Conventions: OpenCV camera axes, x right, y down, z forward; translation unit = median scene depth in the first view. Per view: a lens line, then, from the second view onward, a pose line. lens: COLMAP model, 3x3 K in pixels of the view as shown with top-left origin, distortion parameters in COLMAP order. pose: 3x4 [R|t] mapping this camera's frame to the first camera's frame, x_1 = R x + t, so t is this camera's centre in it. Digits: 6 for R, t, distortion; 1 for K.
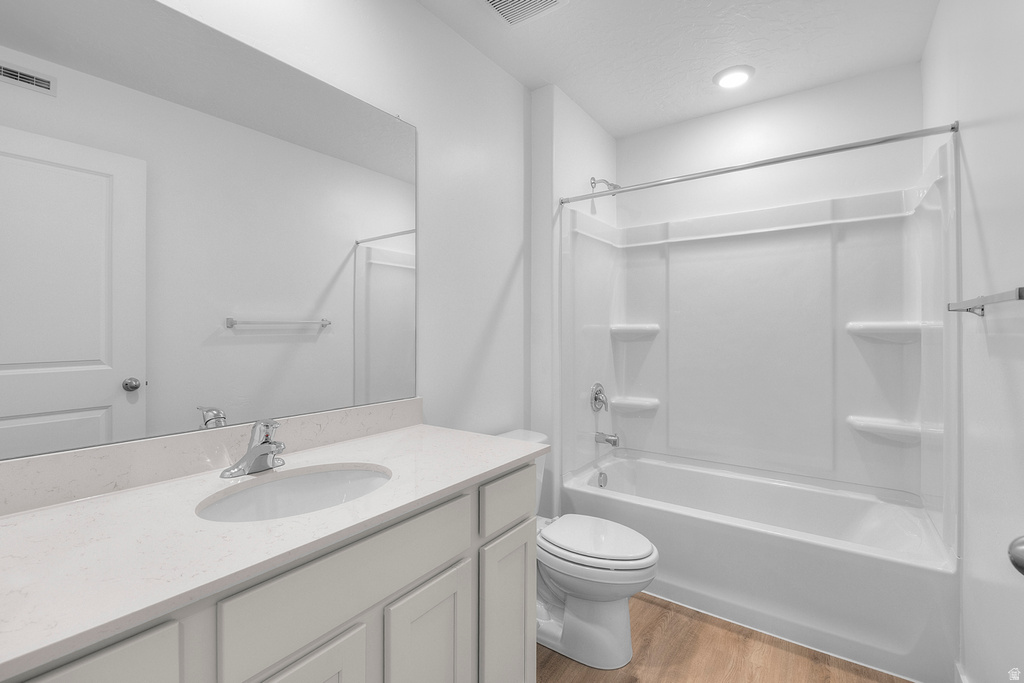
lens RADIAL K [[445.2, 0, 516.4], [0, 445.2, 337.4], [0, 0, 1]] dist [-0.000026, -0.000110]
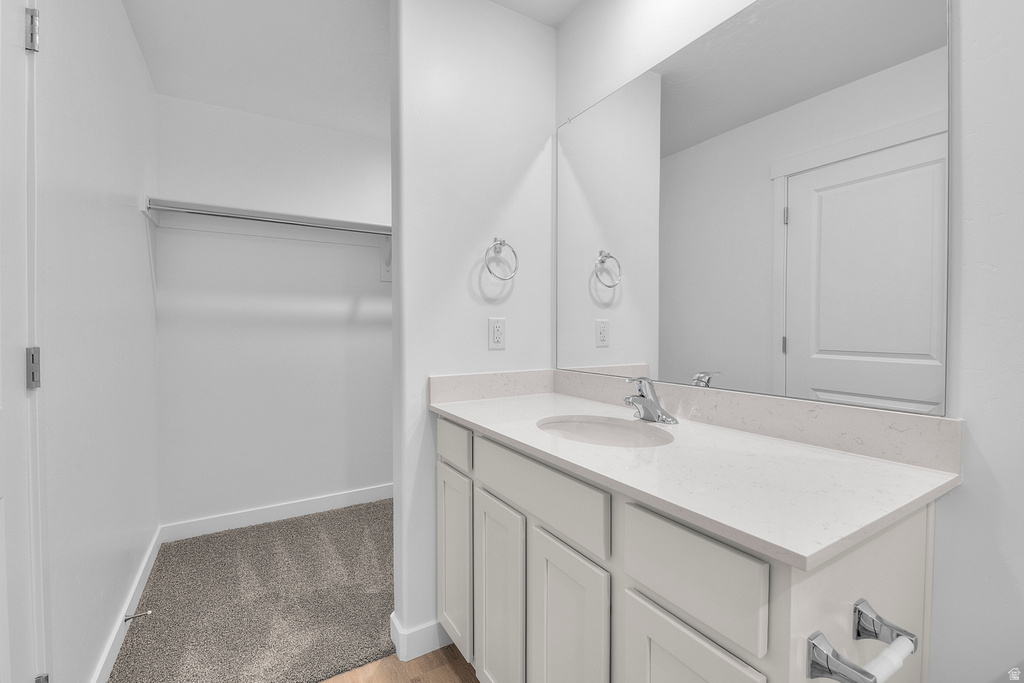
lens RADIAL K [[445.2, 0, 516.4], [0, 445.2, 337.4], [0, 0, 1]] dist [-0.000026, -0.000110]
pose [[-0.397261, 0.020378, -0.917479, 0.929484], [-0.005089, 0.999689, 0.024407, -0.023763], [0.917692, 0.014365, -0.397034, 1.268315]]
